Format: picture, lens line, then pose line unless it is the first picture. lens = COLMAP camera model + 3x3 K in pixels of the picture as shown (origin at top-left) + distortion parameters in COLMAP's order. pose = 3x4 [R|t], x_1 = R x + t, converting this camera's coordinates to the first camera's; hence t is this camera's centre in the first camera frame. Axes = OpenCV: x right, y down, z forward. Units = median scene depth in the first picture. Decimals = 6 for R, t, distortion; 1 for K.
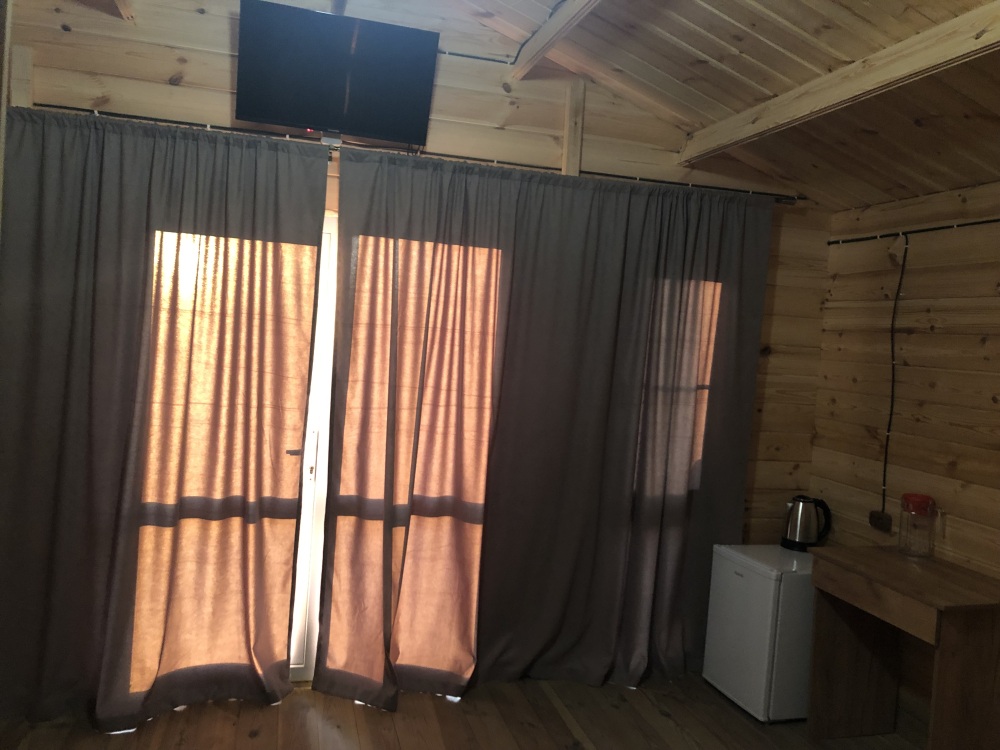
lens RADIAL K [[800.5, 0, 500.0], [0, 800.5, 375.0], [0, 0, 1]] dist [0.005458, -0.047982]
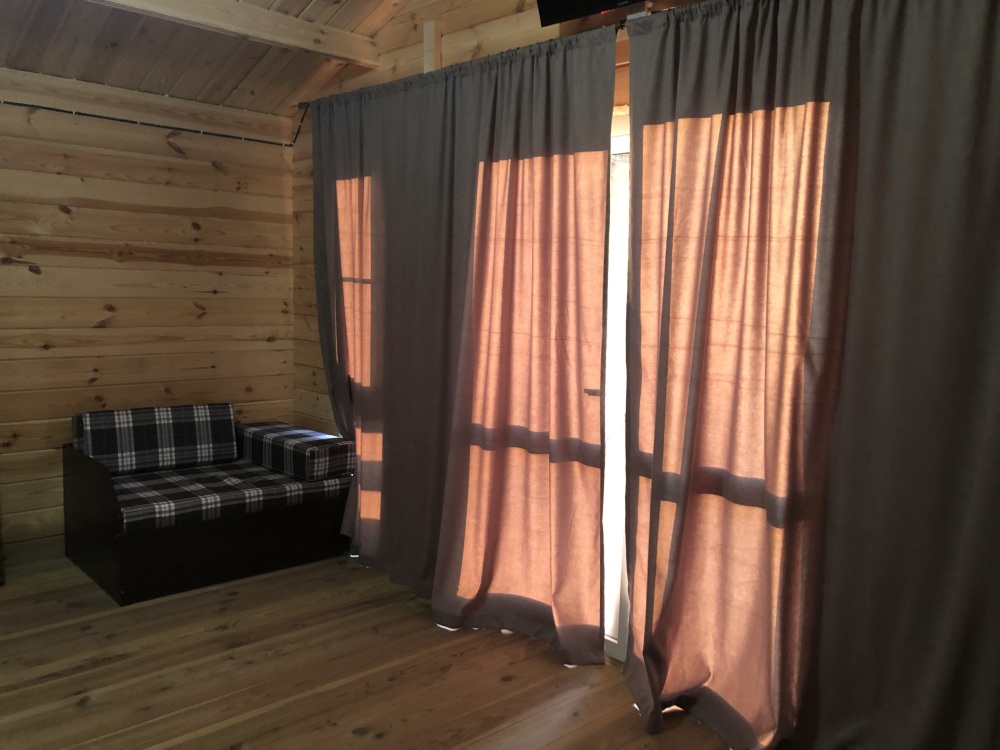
lens RADIAL K [[800.5, 0, 500.0], [0, 800.5, 375.0], [0, 0, 1]] dist [0.005458, -0.047982]
pose [[0.451276, 0.060413, -0.890337, 0.475872], [-0.044780, 0.997982, 0.045021, 0.043315], [0.891260, 0.019553, 0.453070, 0.511064]]
